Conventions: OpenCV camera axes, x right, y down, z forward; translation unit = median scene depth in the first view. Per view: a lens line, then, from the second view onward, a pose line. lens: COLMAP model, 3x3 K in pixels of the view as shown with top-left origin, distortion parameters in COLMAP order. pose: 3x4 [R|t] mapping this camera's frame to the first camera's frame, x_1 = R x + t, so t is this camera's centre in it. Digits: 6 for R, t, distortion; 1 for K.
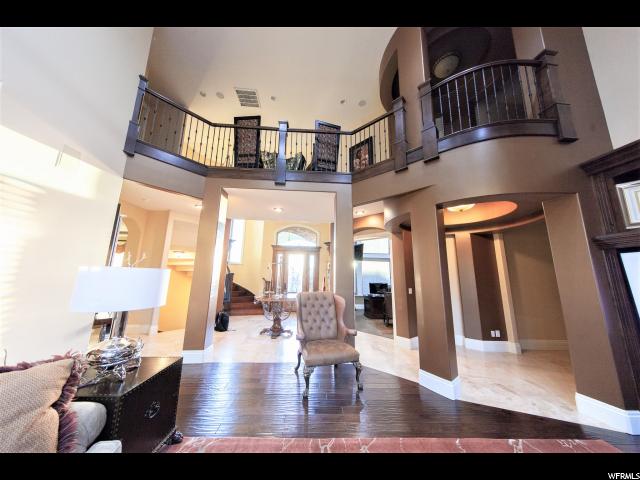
lens RADIAL K [[198.5, 0, 322.9], [0, 198.5, 240.9], [0, 0, 1]] dist [0.017303, 0.000031]
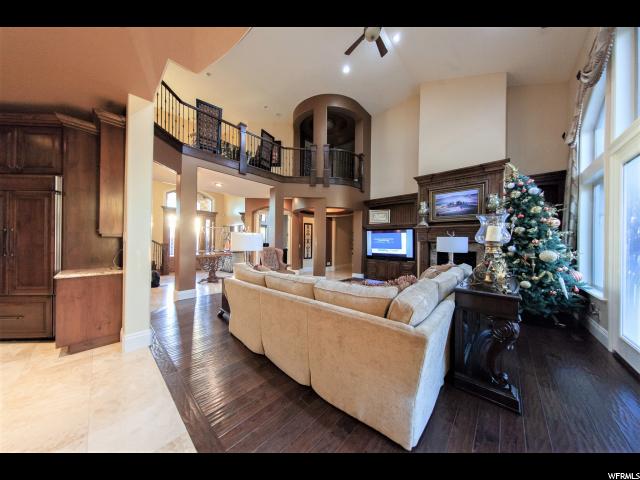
lens RADIAL K [[198.5, 0, 322.9], [0, 198.5, 240.9], [0, 0, 1]] dist [0.017303, 0.000031]
pose [[0.710496, -0.006682, 0.703670, -0.748596], [-0.121442, 0.983788, 0.131962, -0.066417], [-0.693143, -0.179213, 0.698165, -0.444024]]
